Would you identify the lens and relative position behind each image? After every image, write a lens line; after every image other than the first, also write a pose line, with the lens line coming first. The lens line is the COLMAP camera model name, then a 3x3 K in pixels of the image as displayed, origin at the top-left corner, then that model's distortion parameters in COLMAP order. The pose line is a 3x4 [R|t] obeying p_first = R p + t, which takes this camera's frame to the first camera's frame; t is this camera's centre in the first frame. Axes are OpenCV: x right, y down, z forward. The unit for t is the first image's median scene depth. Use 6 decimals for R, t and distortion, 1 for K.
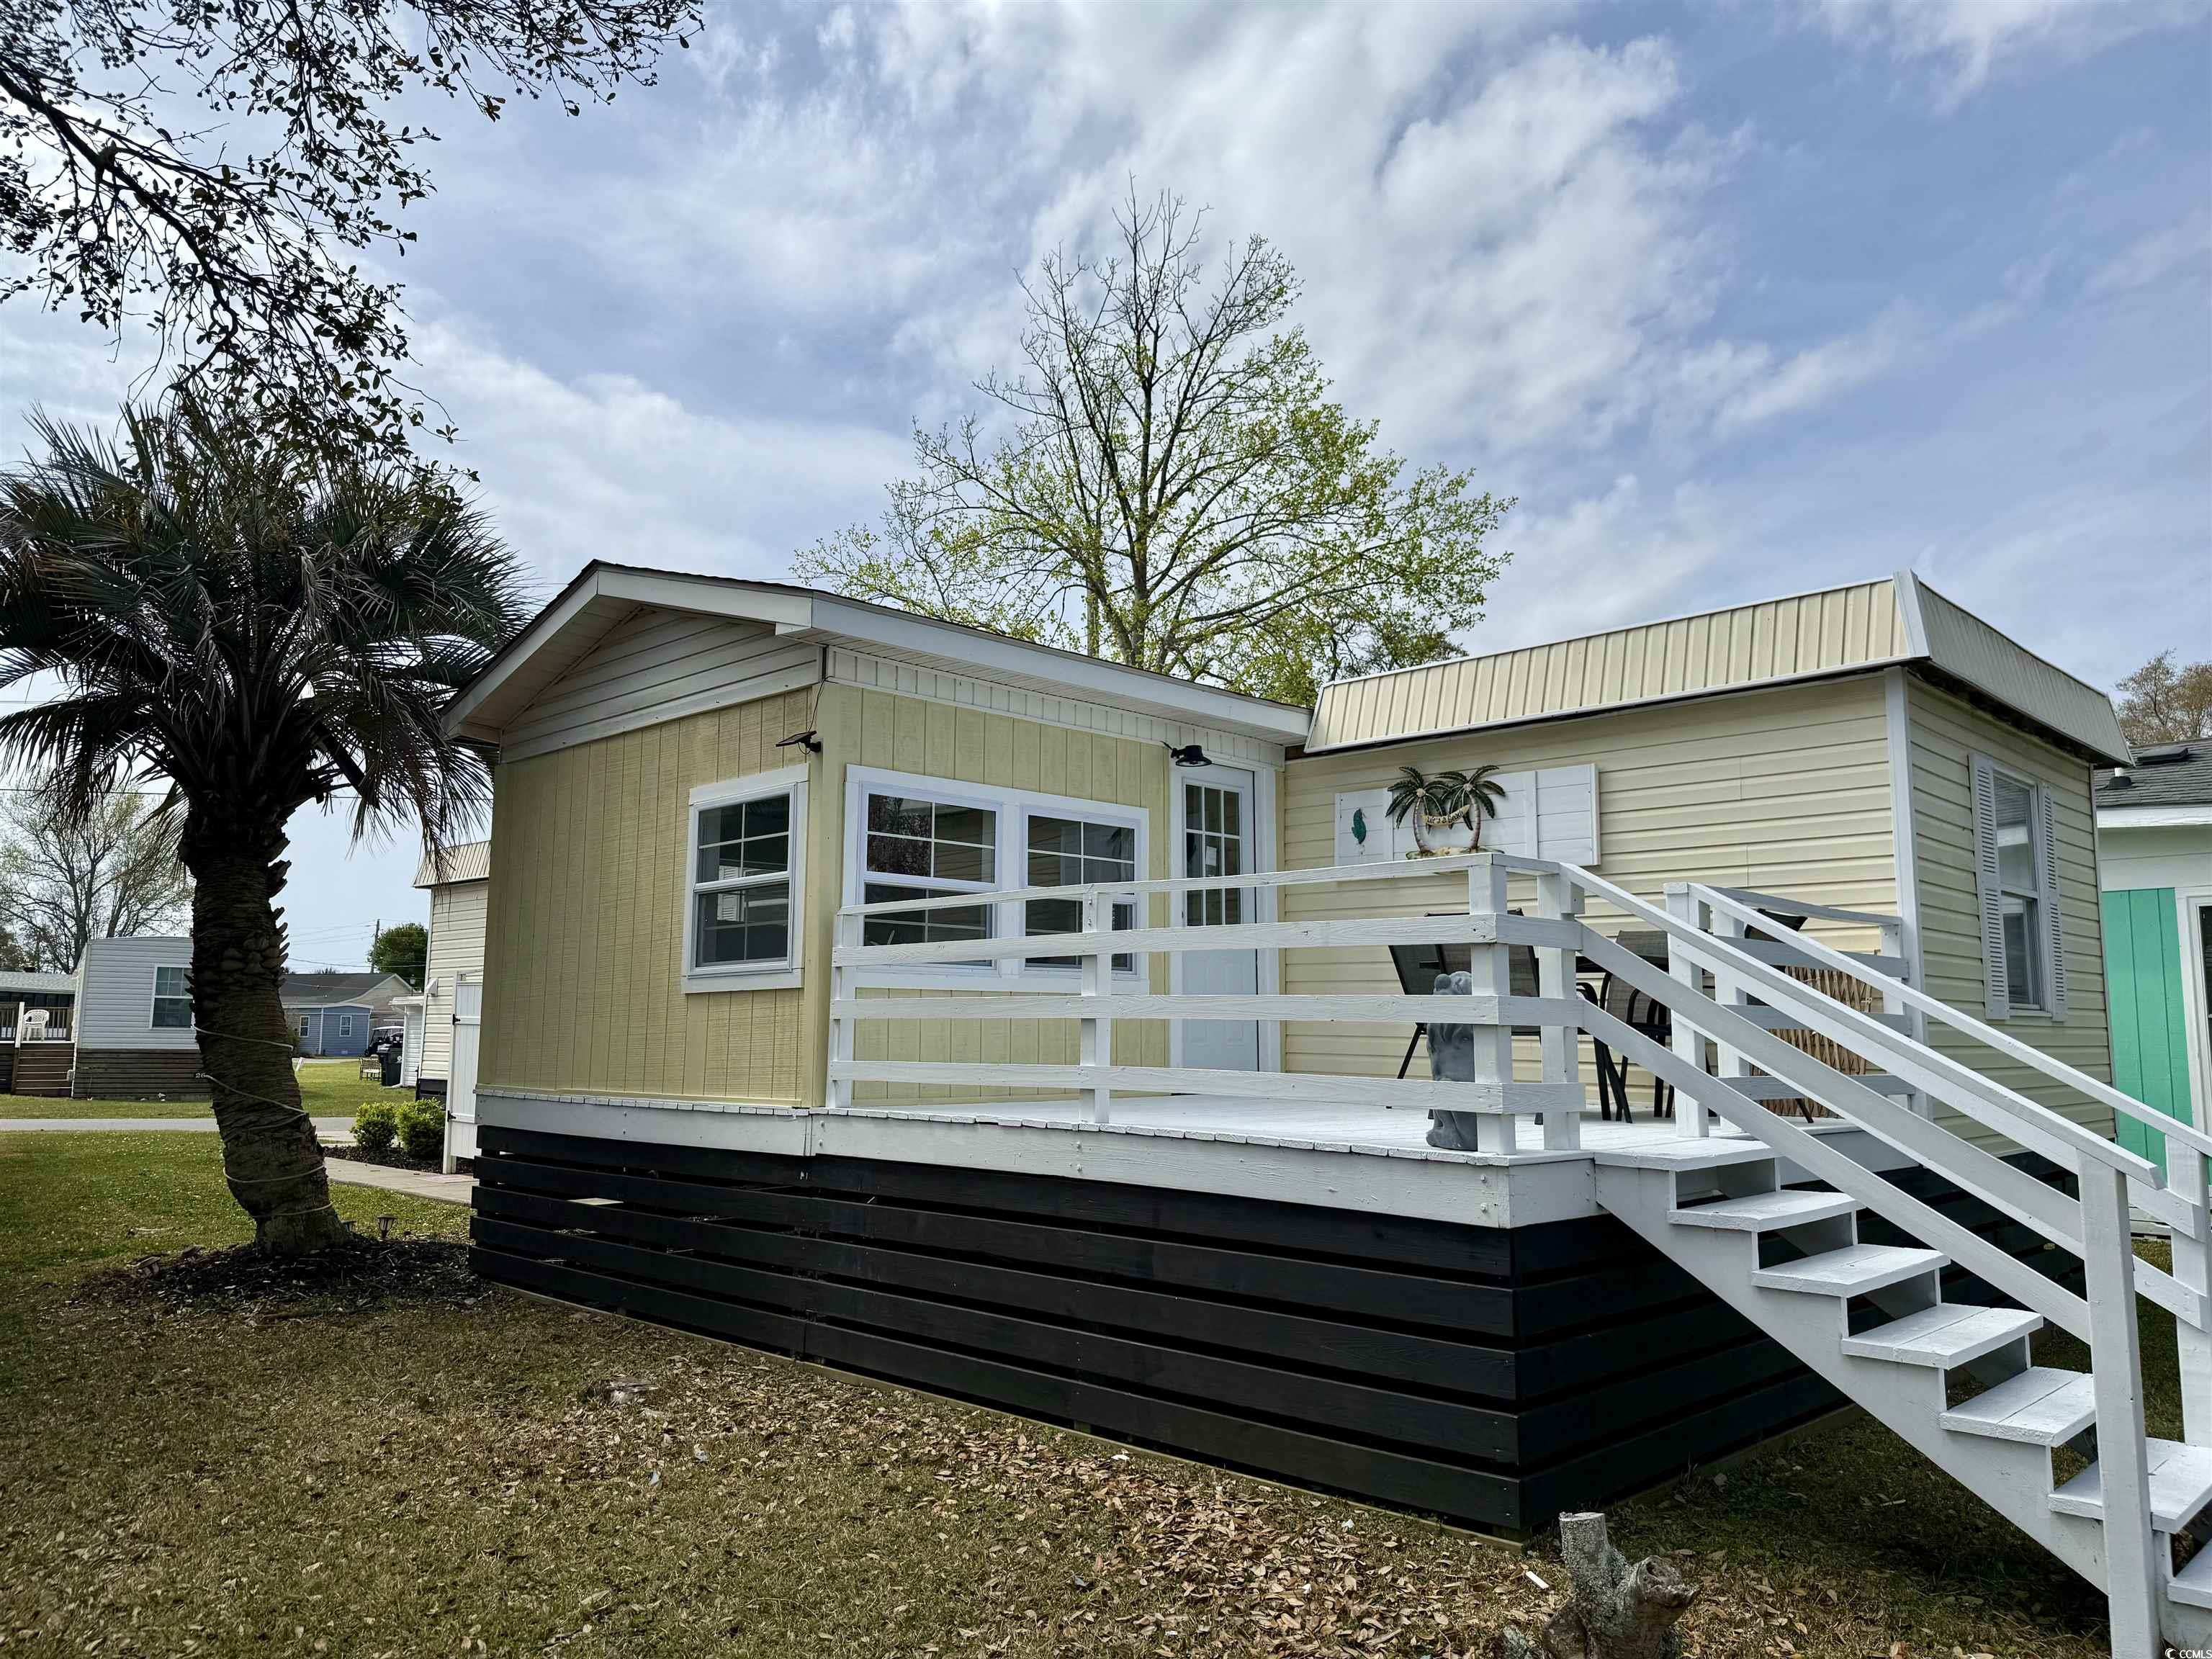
lens RADIAL K [[1561.1, 0, 1108.7], [0, 1561.1, 835.9], [0, 0, 1]] dist [0.110025, -0.166356]
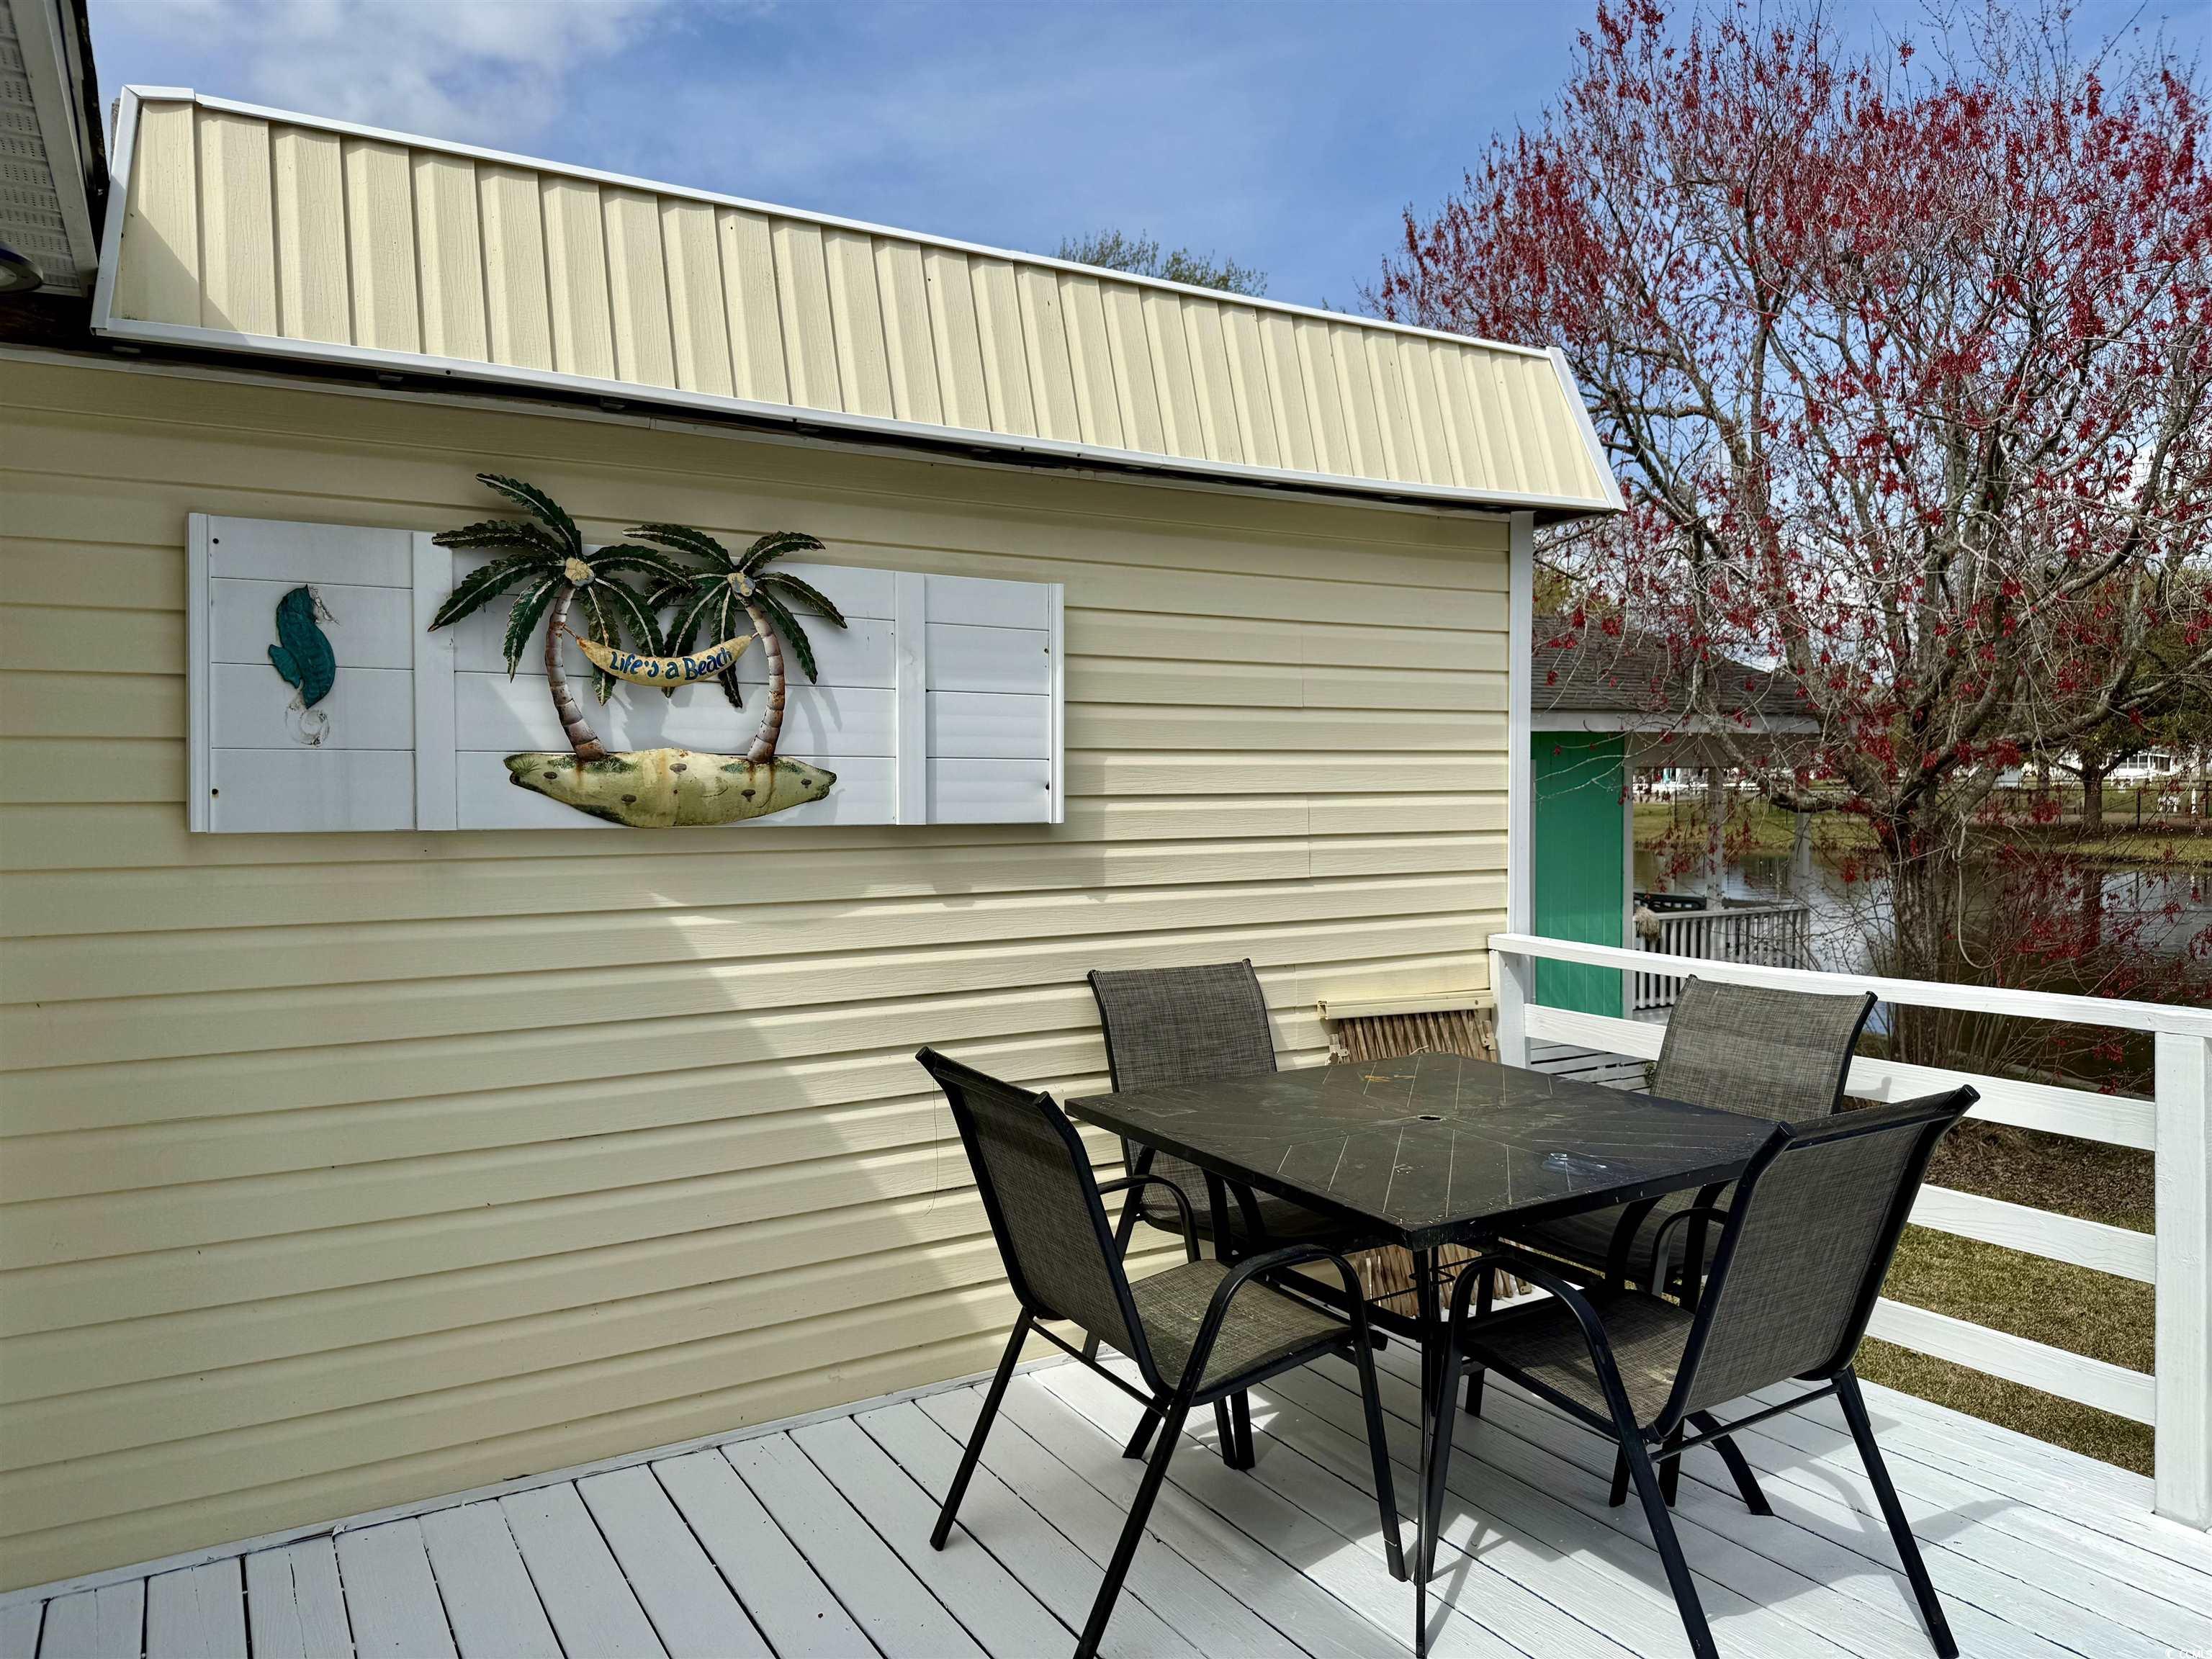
lens RADIAL K [[1561.1, 0, 1108.7], [0, 1561.1, 835.9], [0, 0, 1]] dist [0.110025, -0.166356]
pose [[0.266808, -0.036841, 0.963045, -0.090489], [-0.113058, 0.991173, 0.069239, -0.008767], [-0.957095, -0.127354, 0.260288, 0.819827]]
